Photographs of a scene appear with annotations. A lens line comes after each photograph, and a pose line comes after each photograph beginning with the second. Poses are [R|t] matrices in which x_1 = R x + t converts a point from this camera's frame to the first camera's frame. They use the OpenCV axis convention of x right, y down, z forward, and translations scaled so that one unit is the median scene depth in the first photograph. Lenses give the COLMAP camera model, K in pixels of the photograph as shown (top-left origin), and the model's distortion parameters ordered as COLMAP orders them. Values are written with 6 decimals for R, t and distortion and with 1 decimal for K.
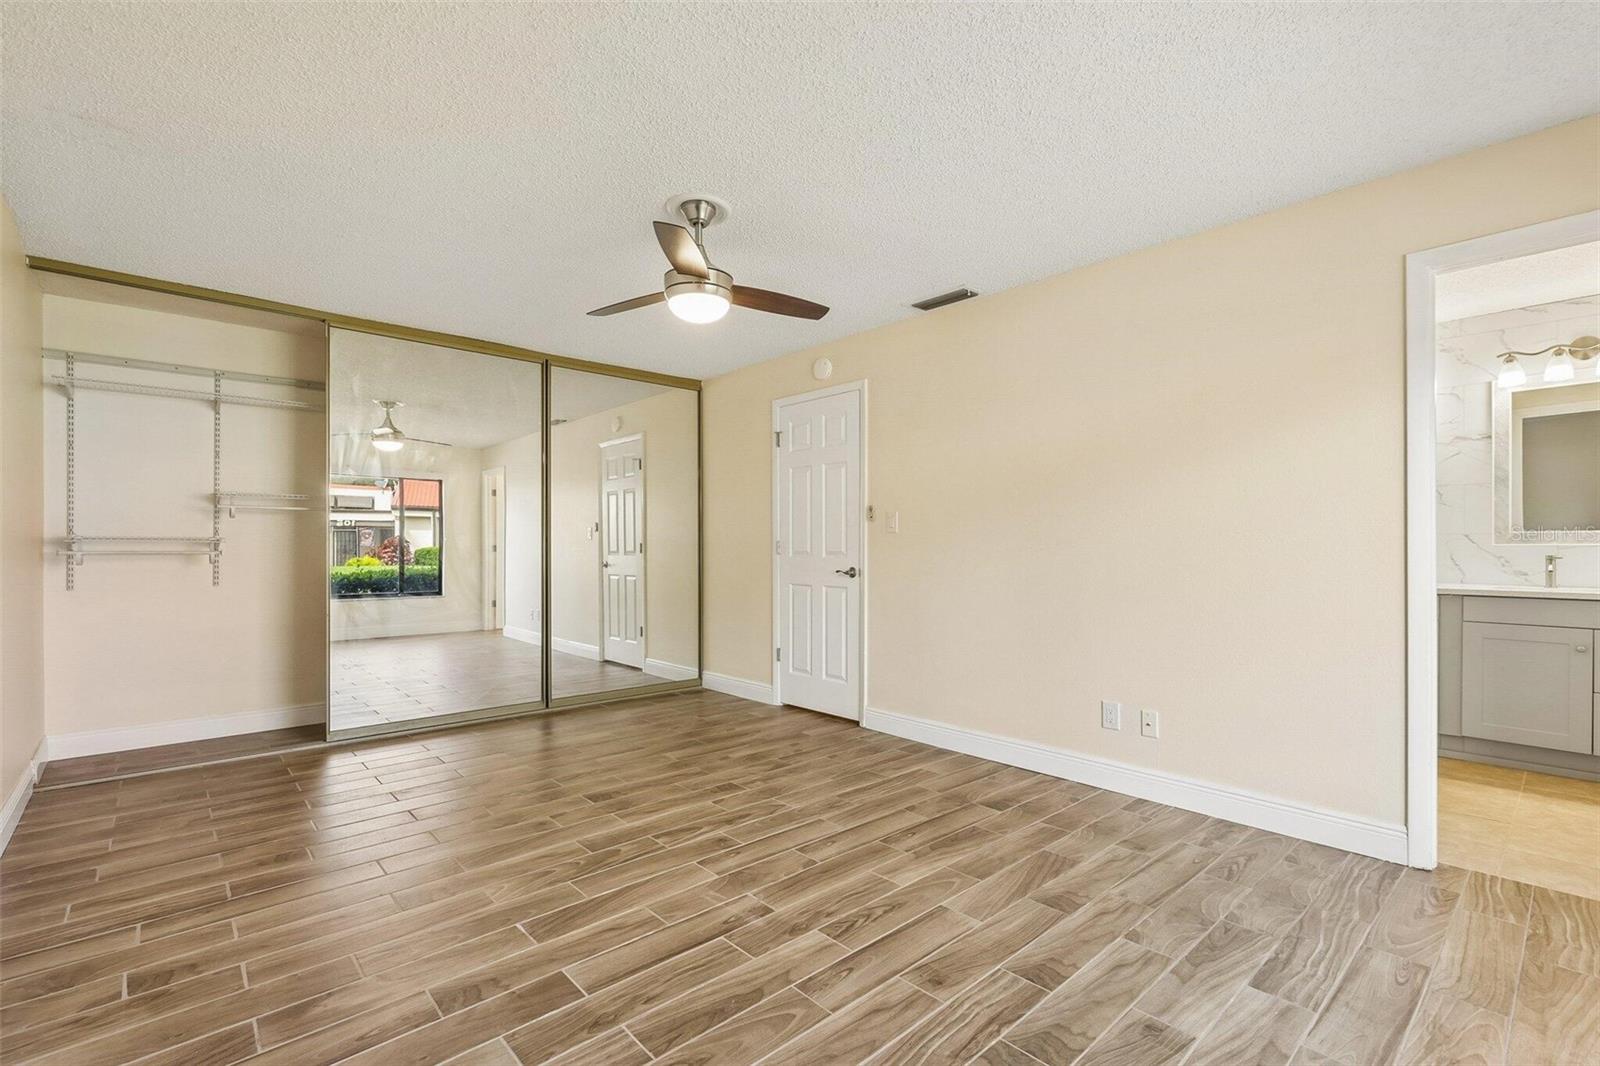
lens RADIAL K [[719.2, 0, 816.4], [0, 719.2, 545.8], [0, 0, 1]] dist [-0.000577, 0.000480]
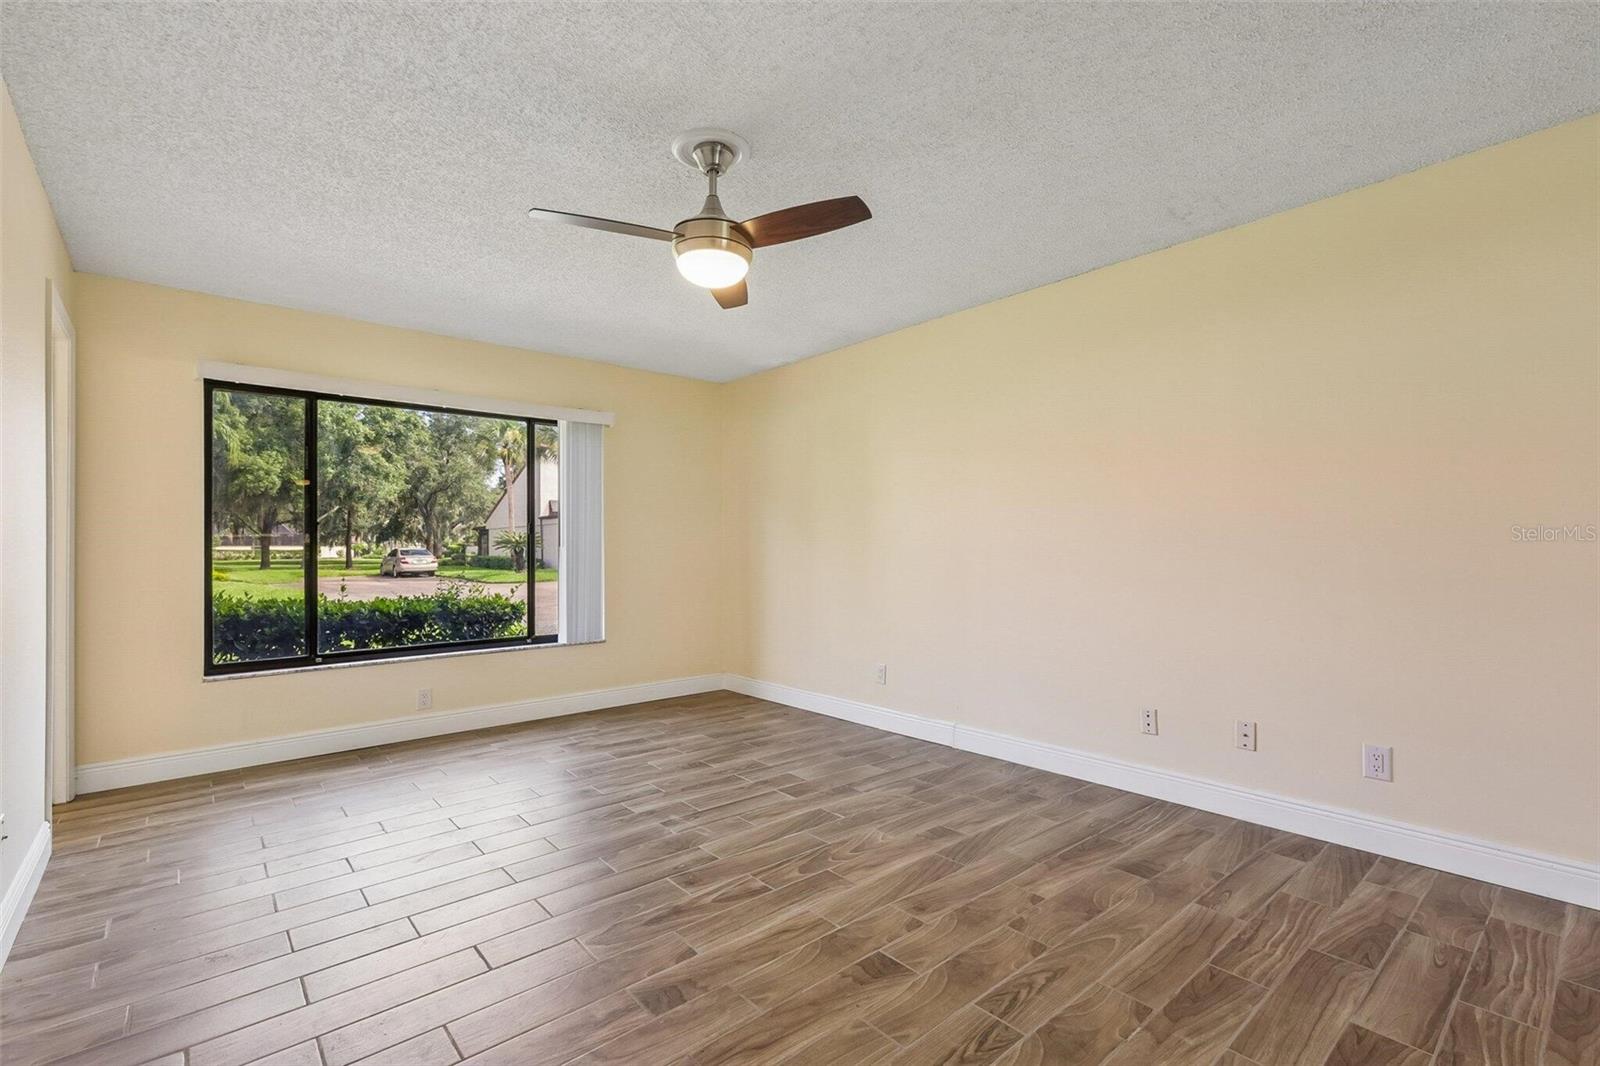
lens RADIAL K [[719.2, 0, 816.4], [0, 719.2, 545.8], [0, 0, 1]] dist [-0.000577, 0.000480]
pose [[-0.999763, 0.007667, 0.020399, -0.315497], [0.007526, 0.999947, -0.006971, 0.002545], [-0.020451, -0.006816, -0.999768, 1.932895]]
